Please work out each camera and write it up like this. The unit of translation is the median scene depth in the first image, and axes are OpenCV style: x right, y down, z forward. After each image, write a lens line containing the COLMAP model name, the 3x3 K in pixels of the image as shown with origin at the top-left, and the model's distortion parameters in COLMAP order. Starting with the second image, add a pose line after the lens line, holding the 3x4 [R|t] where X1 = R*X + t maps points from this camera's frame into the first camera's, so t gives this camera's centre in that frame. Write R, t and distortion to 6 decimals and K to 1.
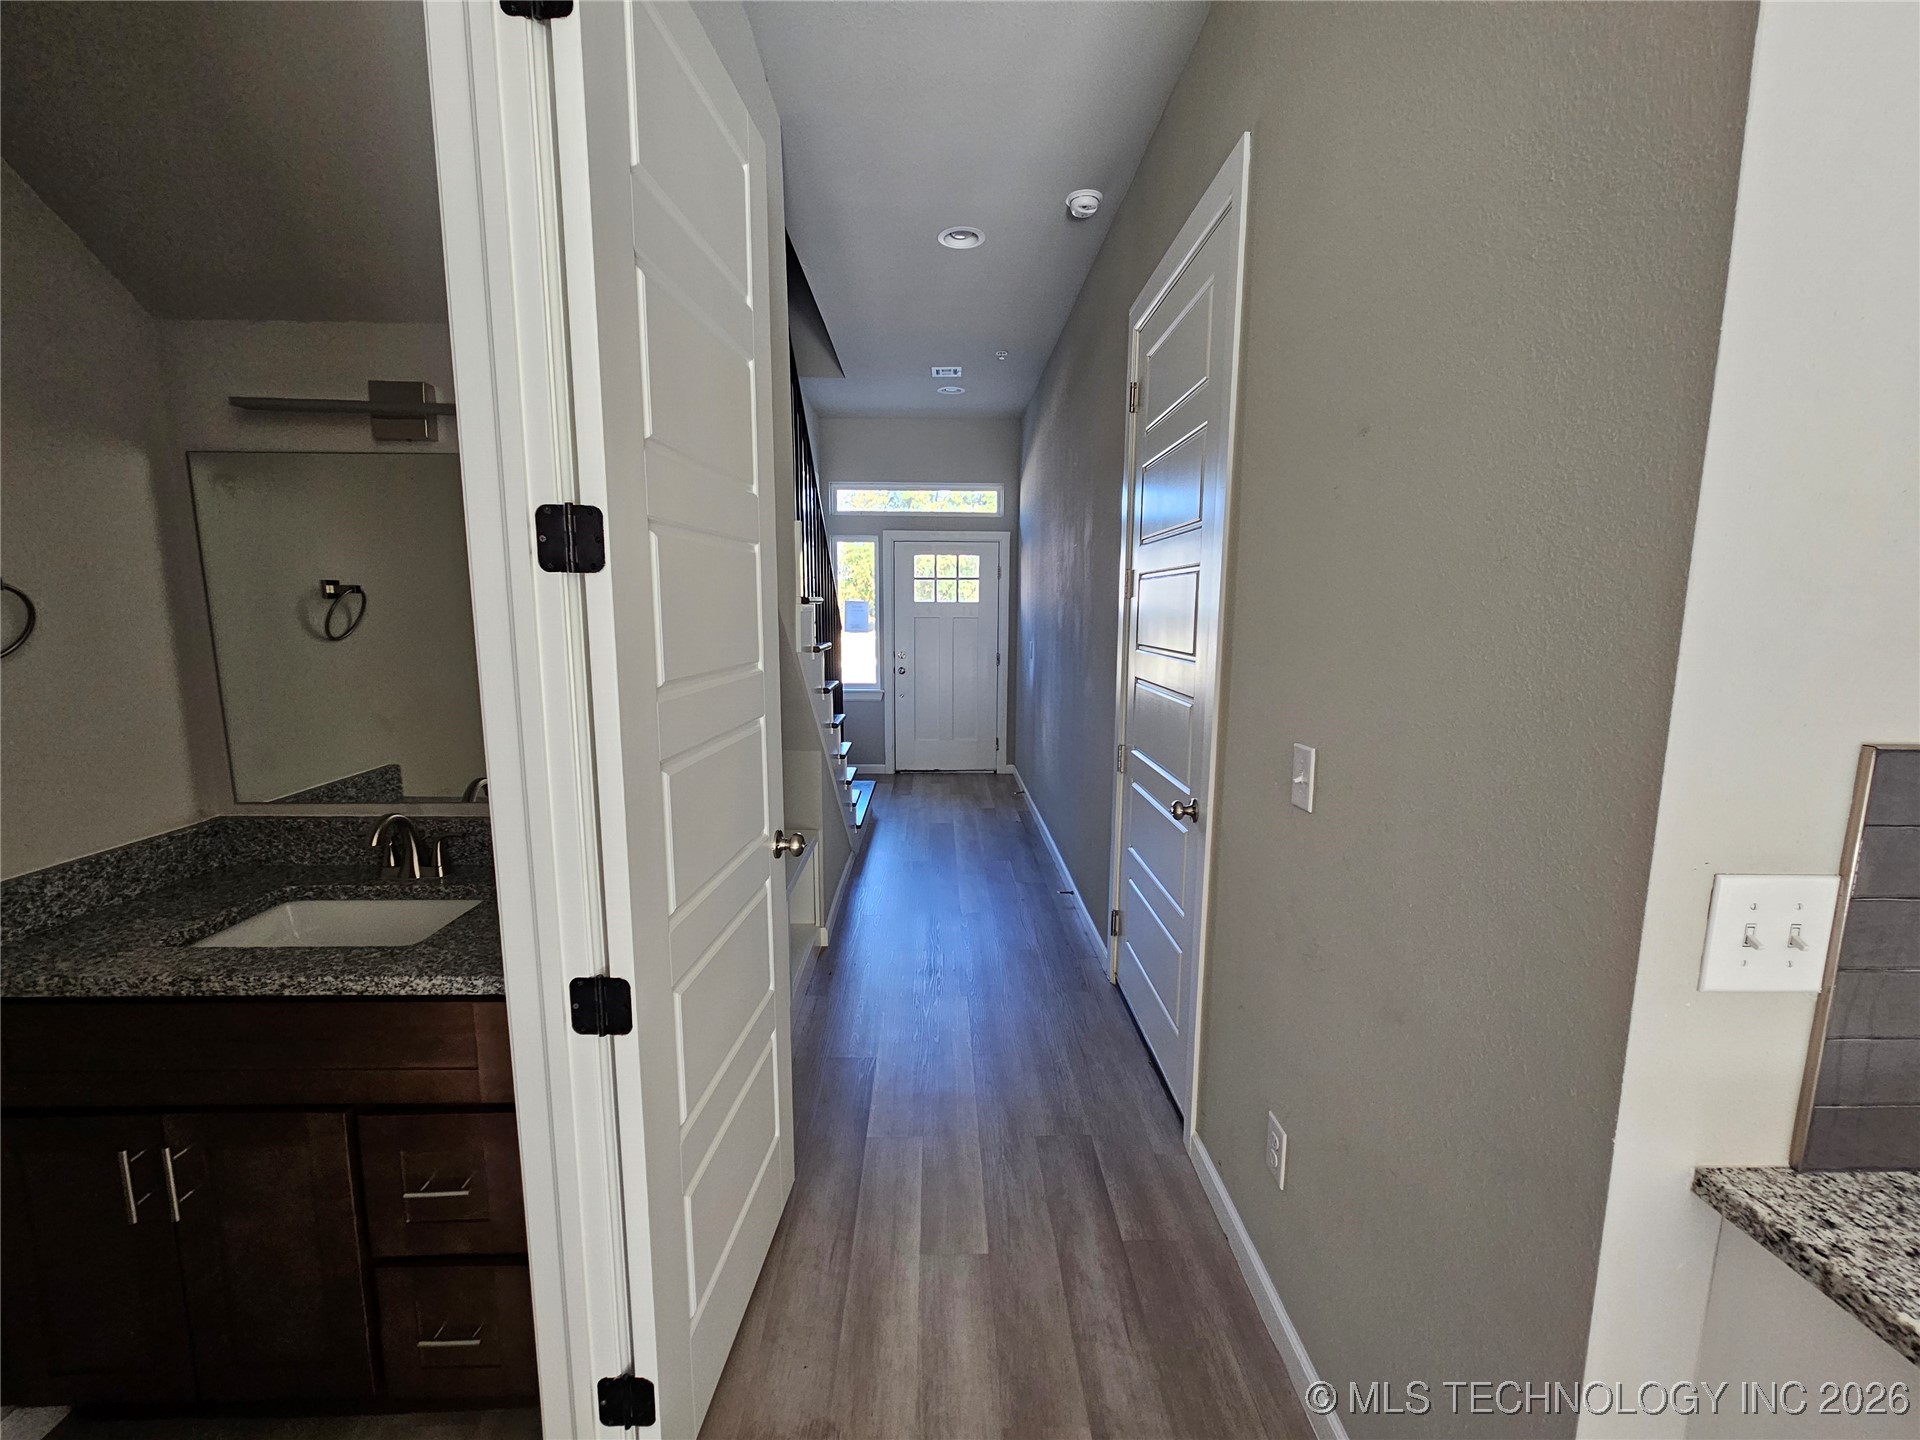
lens RADIAL K [[789.6, 0, 957.6], [0, 789.6, 716.8], [0, 0, 1]] dist [-0.003608, 0.002653]
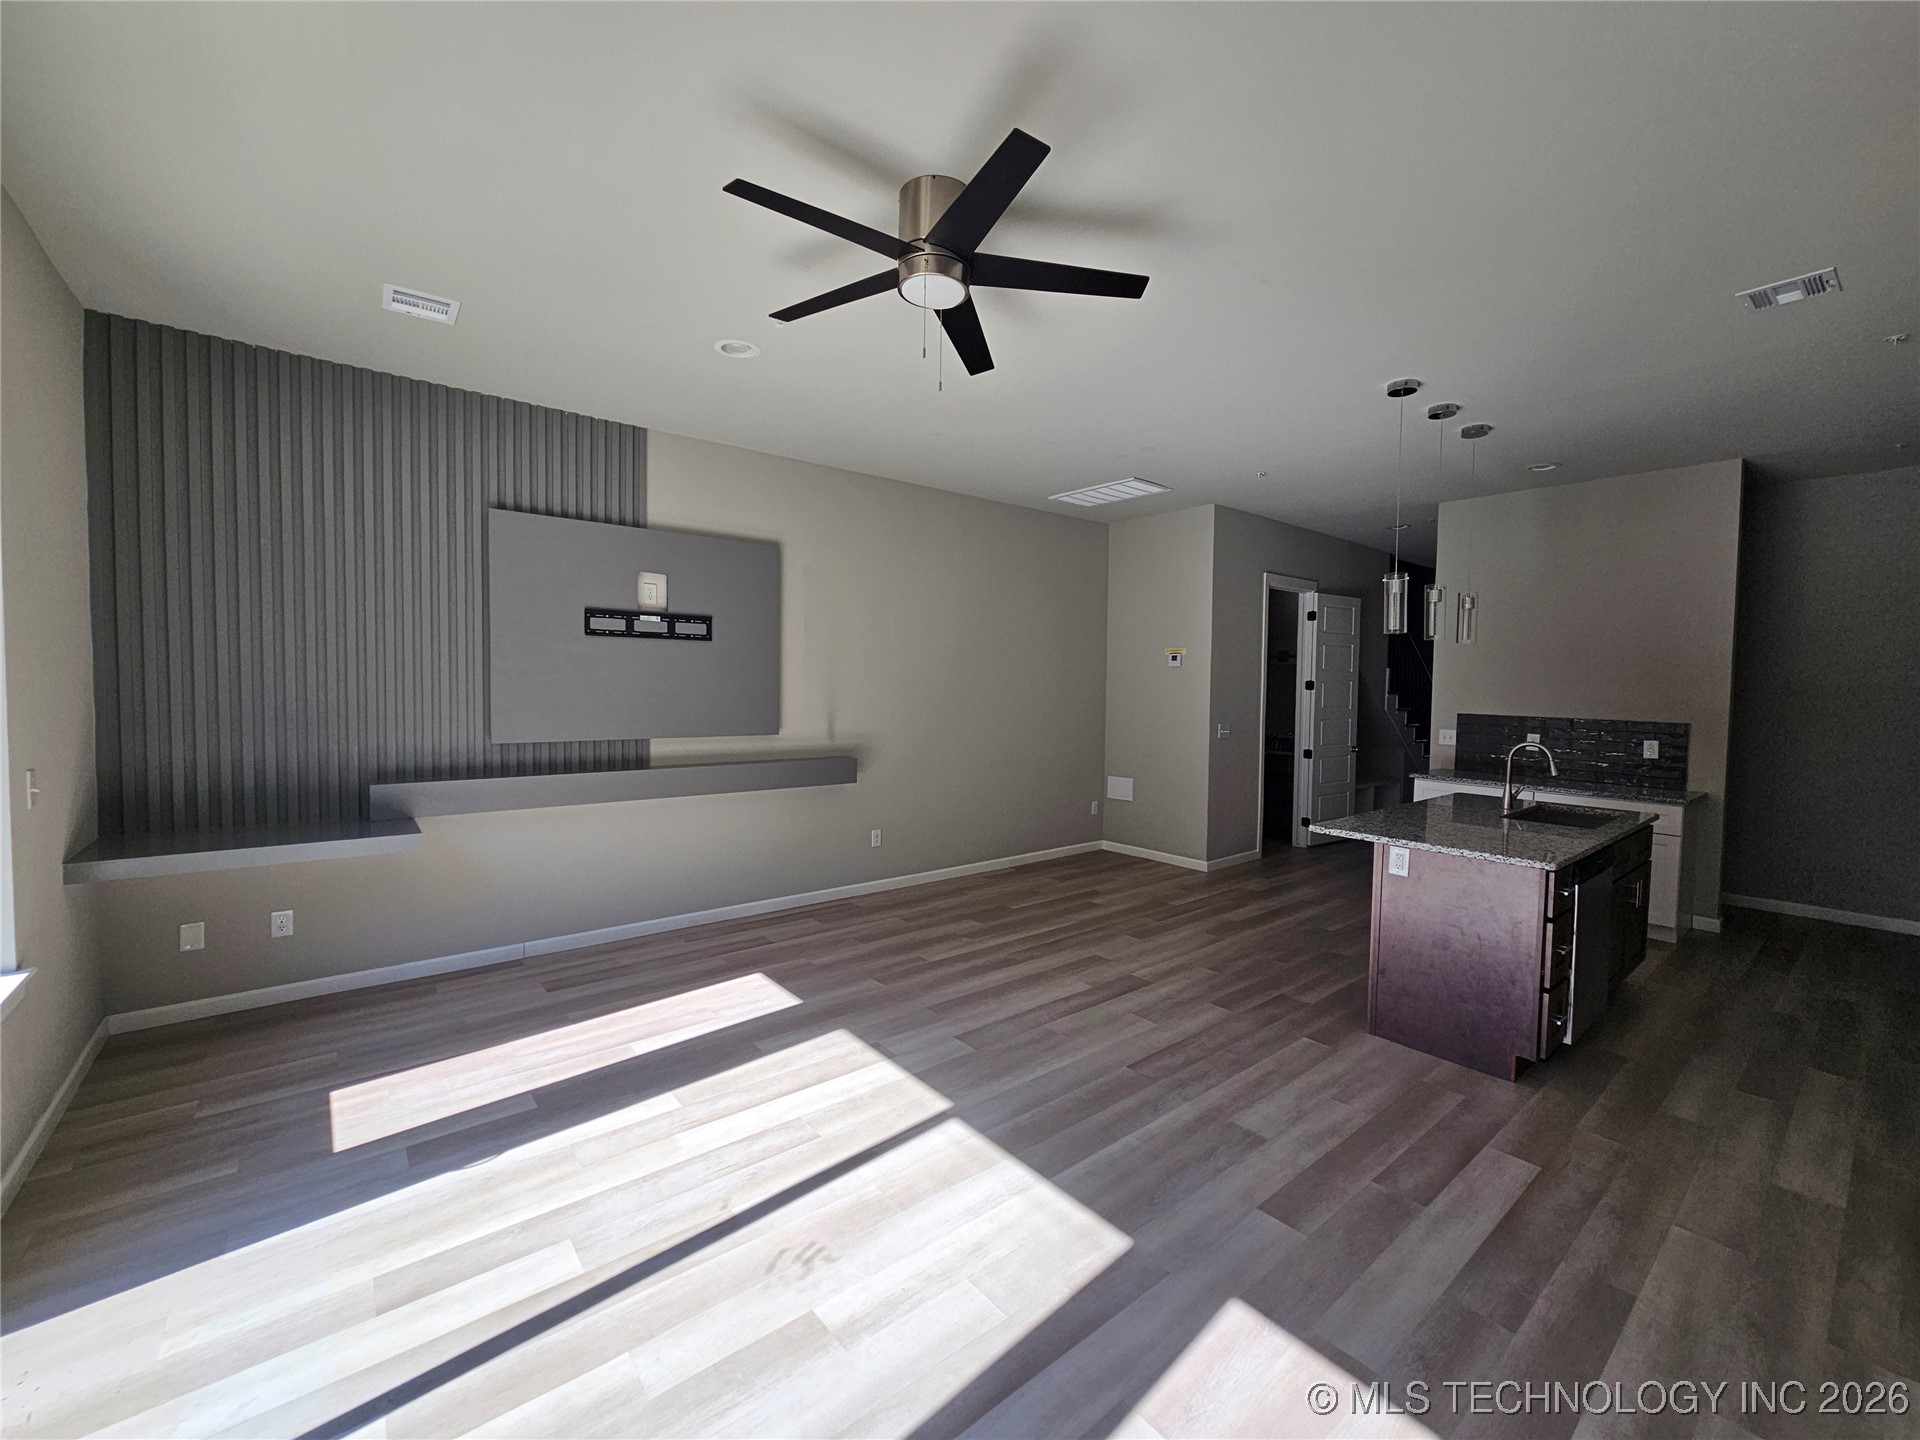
lens RADIAL K [[789.6, 0, 957.6], [0, 789.6, 716.8], [0, 0, 1]] dist [-0.003608, 0.002653]
pose [[0.610292, 0.031785, -0.791538, 2.580503], [-0.121173, 0.991182, -0.053625, 0.661002], [0.782854, 0.128640, 0.608762, -4.645840]]
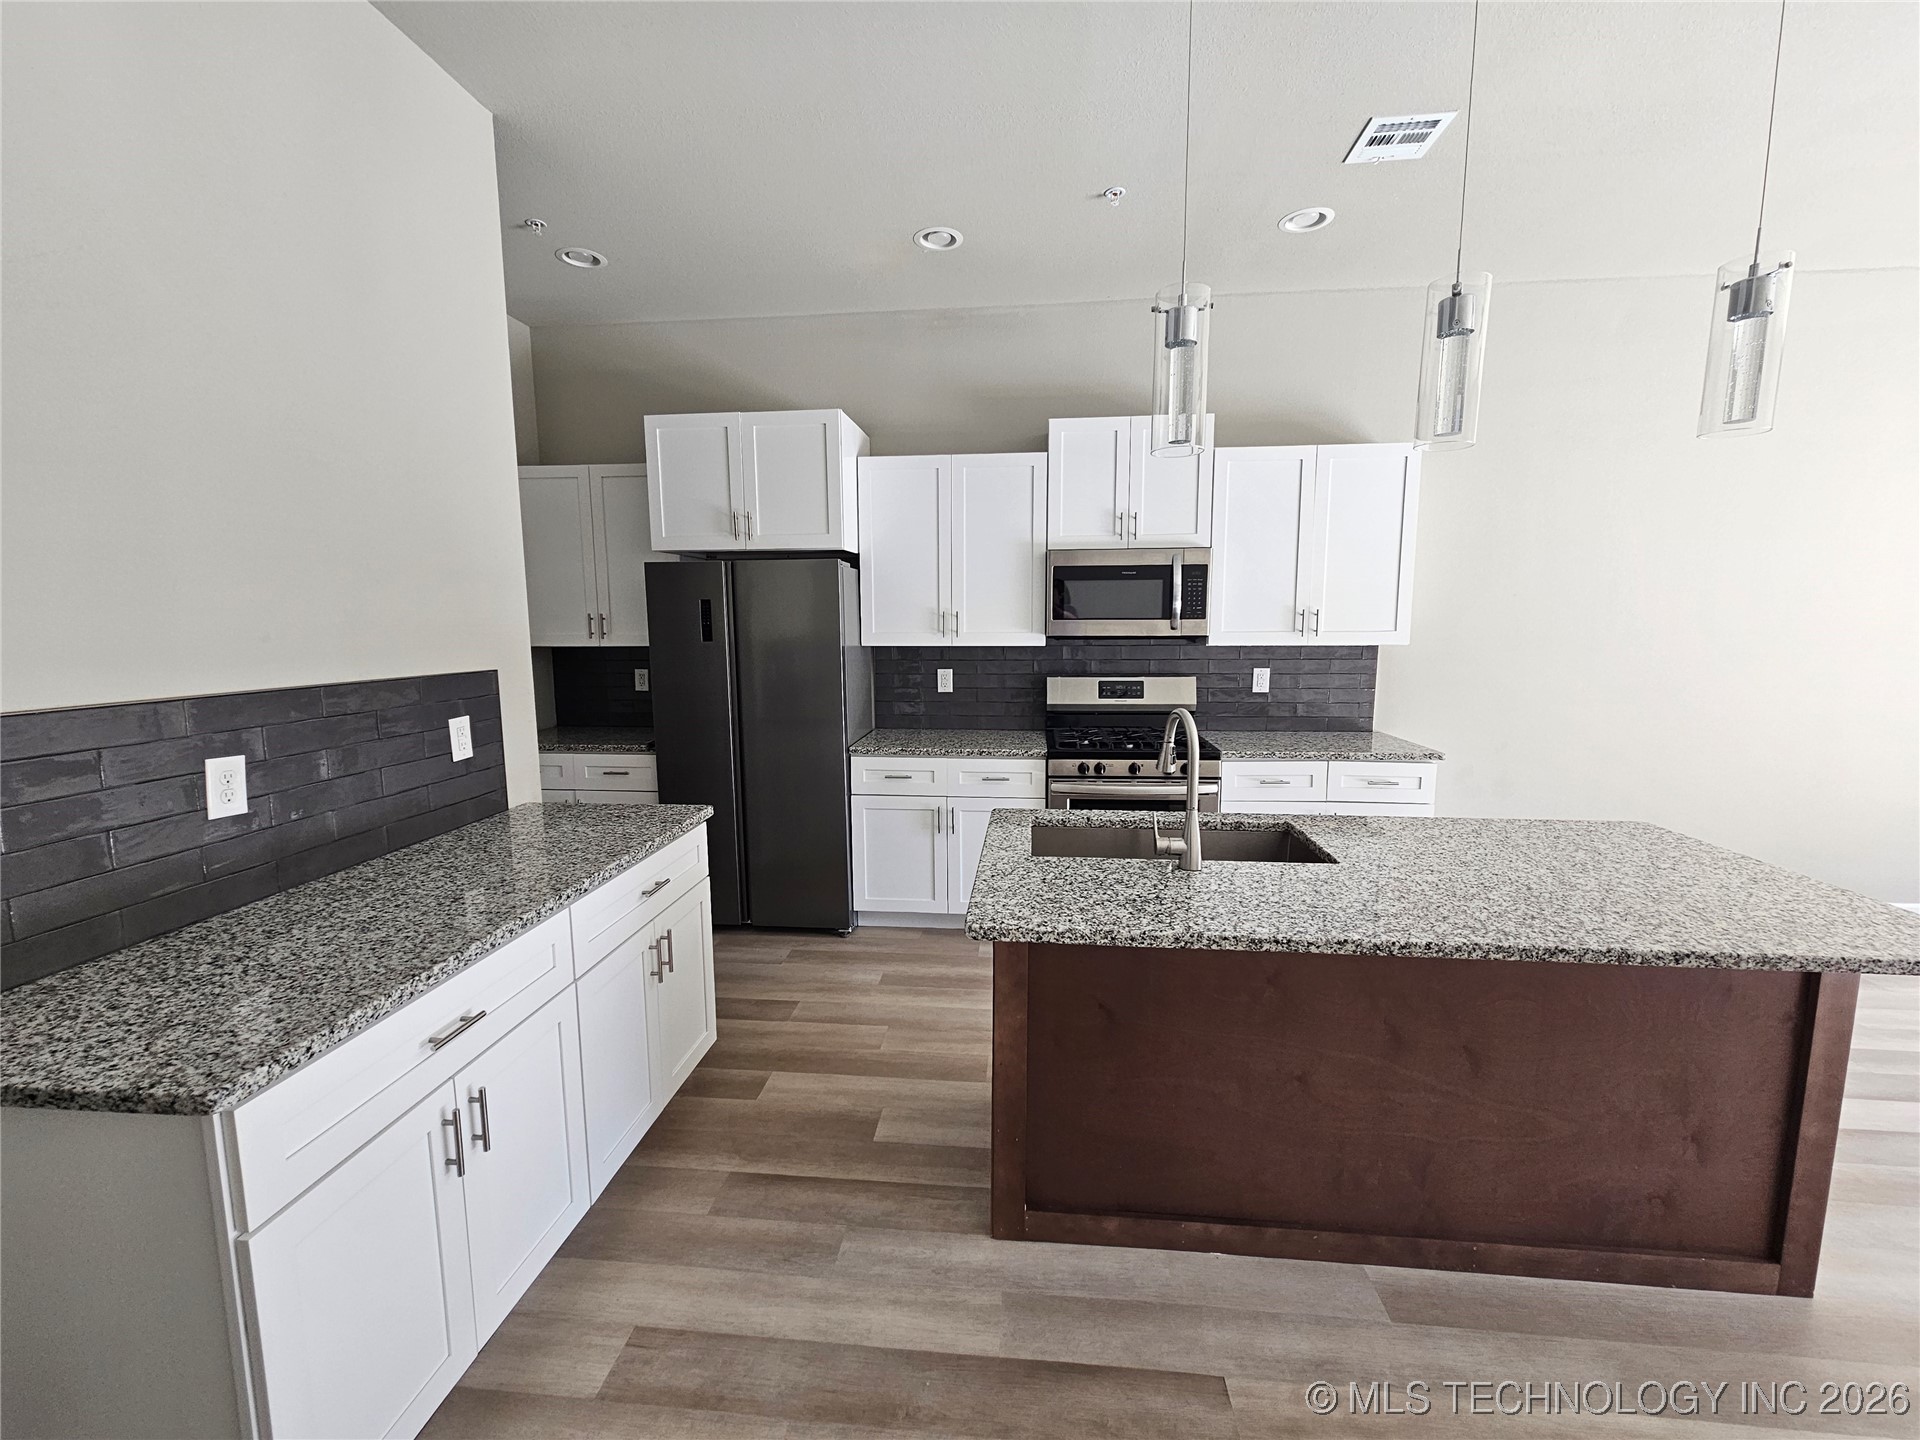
lens RADIAL K [[789.6, 0, 957.6], [0, 789.6, 716.8], [0, 0, 1]] dist [-0.003608, 0.002653]
pose [[0.126630, -0.138097, 0.982290, 0.001774], [0.151166, 0.981382, 0.118482, 0.092530], [-0.980364, 0.133486, 0.145148, -0.698945]]
